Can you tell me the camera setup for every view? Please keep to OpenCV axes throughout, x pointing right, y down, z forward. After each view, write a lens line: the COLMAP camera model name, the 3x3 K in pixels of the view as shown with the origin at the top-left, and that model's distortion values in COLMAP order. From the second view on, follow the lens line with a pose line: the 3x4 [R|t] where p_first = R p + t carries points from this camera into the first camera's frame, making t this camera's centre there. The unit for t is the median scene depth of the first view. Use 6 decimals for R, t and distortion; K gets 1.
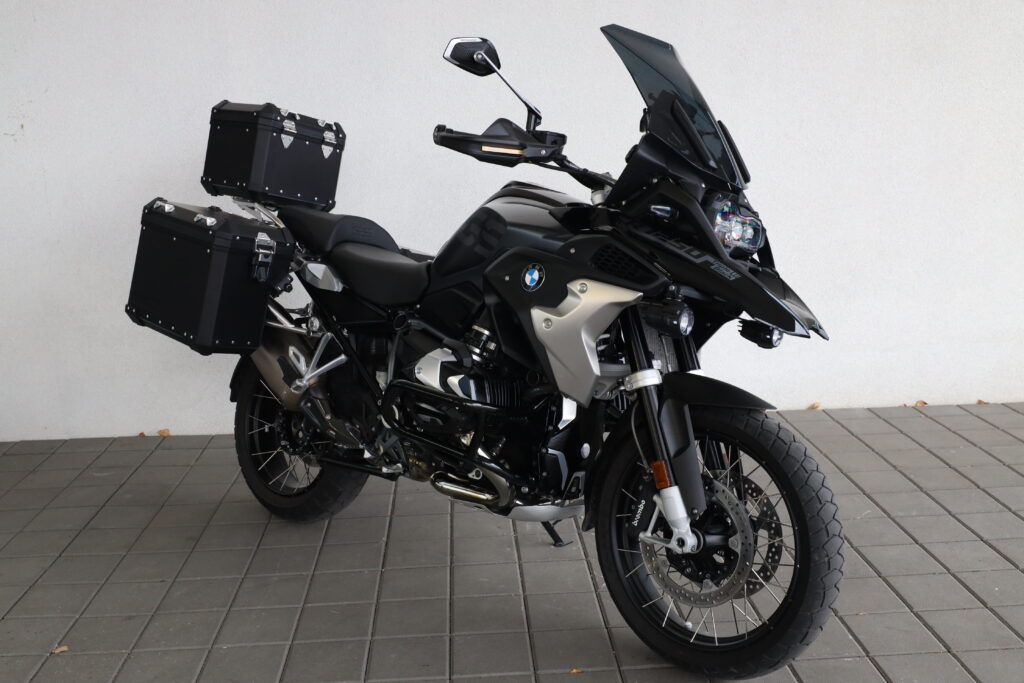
lens RADIAL K [[1022.1, 0, 518.4], [0, 1022.1, 335.3], [0, 0, 1]] dist [0.006090, 0.000000]
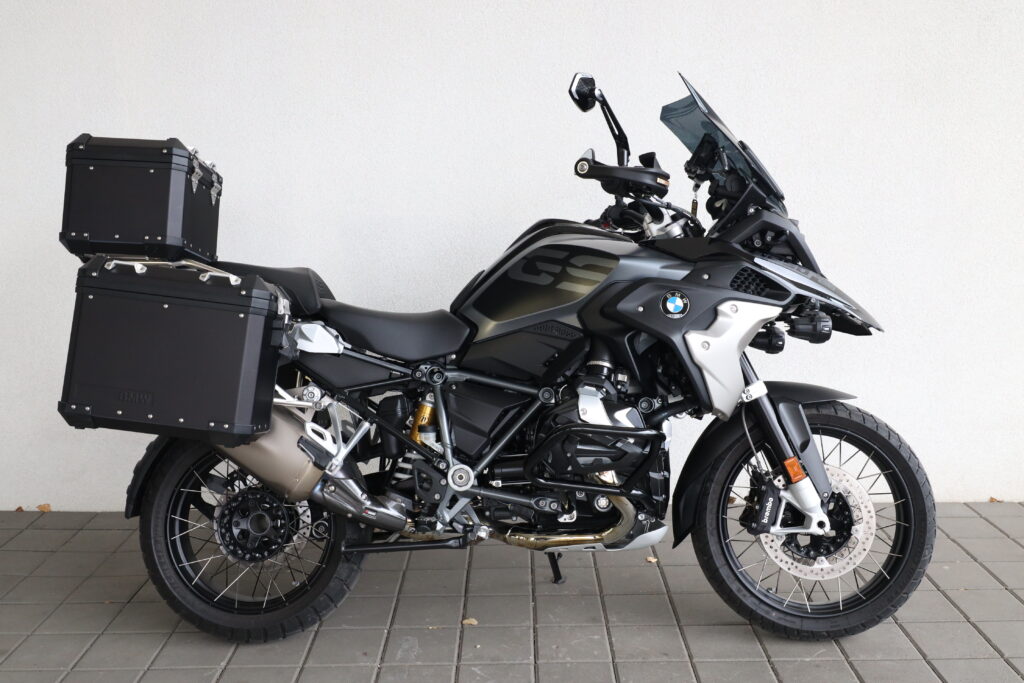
lens RADIAL K [[1022.1, 0, 513.8], [0, 1022.1, 343.3], [0, 0, 1]] dist [0.006090, 0.000000]
pose [[0.782107, -0.099983, 0.615071, -0.617040], [0.132811, 0.991111, -0.007769, -0.025889], [-0.608827, 0.087764, 0.788433, 0.234275]]
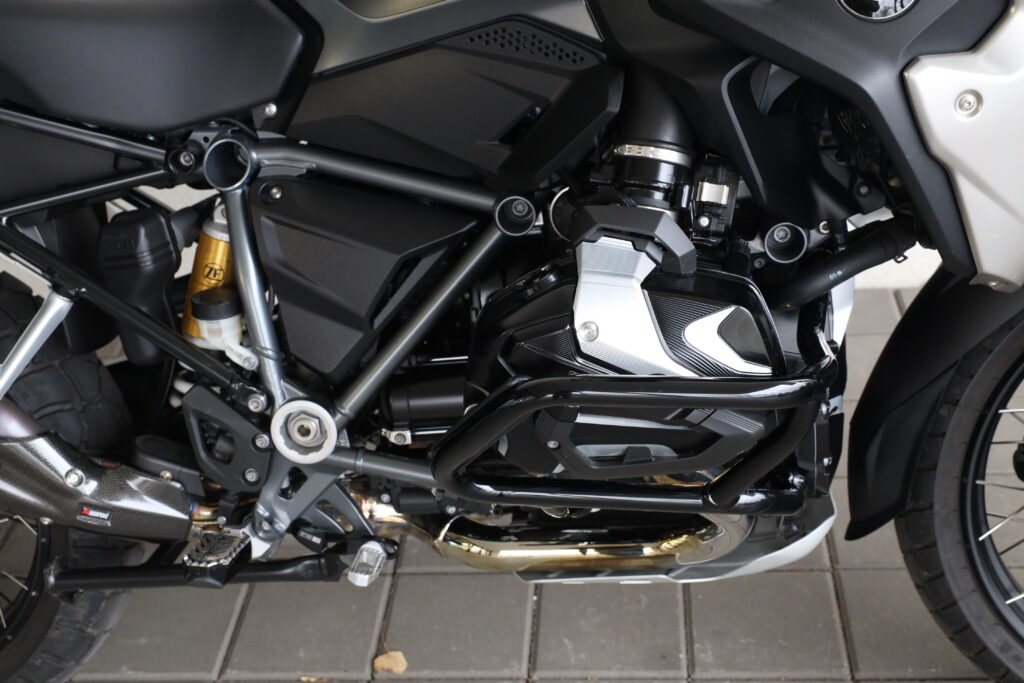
lens RADIAL K [[1378.9, 0, 514.1], [0, 1378.9, 339.0], [0, 0, 1]] dist [0.001153, 0.000000]
pose [[0.823815, -0.321554, 0.466832, -0.271466], [0.178162, 0.928684, 0.325276, -0.092999], [-0.538133, -0.184795, 0.822352, 0.550046]]
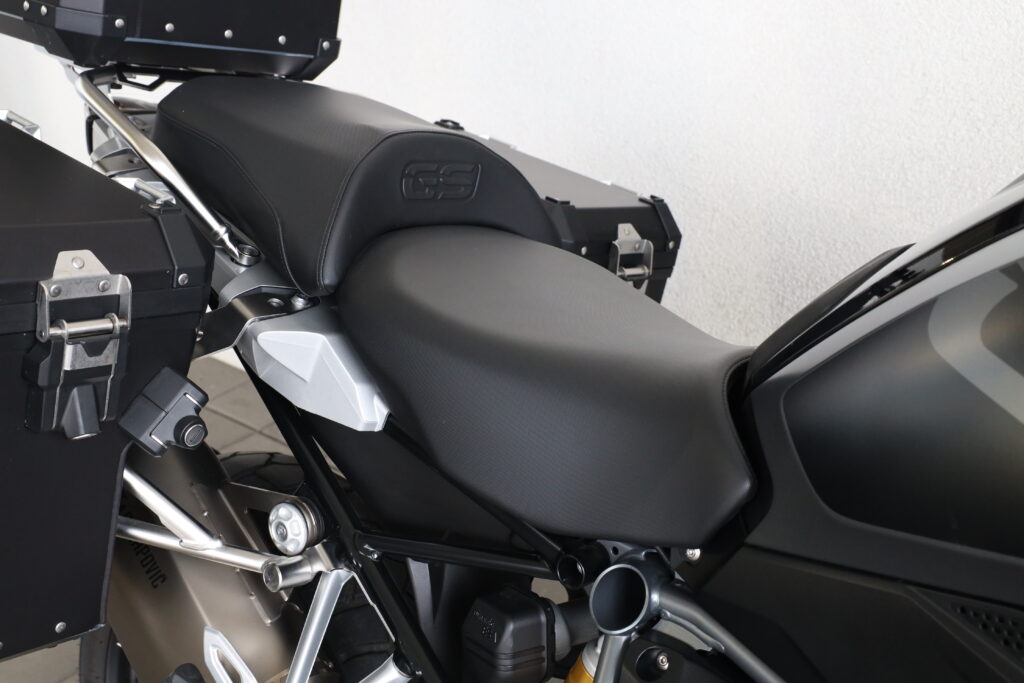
lens RADIAL K [[1268.8, 0, 504.4], [0, 1268.8, 332.4], [0, 0, 1]] dist [0.010207, 0.000000]
pose [[0.999560, 0.007081, -0.028819, -0.135126], [-0.001395, 0.981251, 0.192727, -0.141803], [0.029644, -0.192602, 0.980829, 0.692924]]
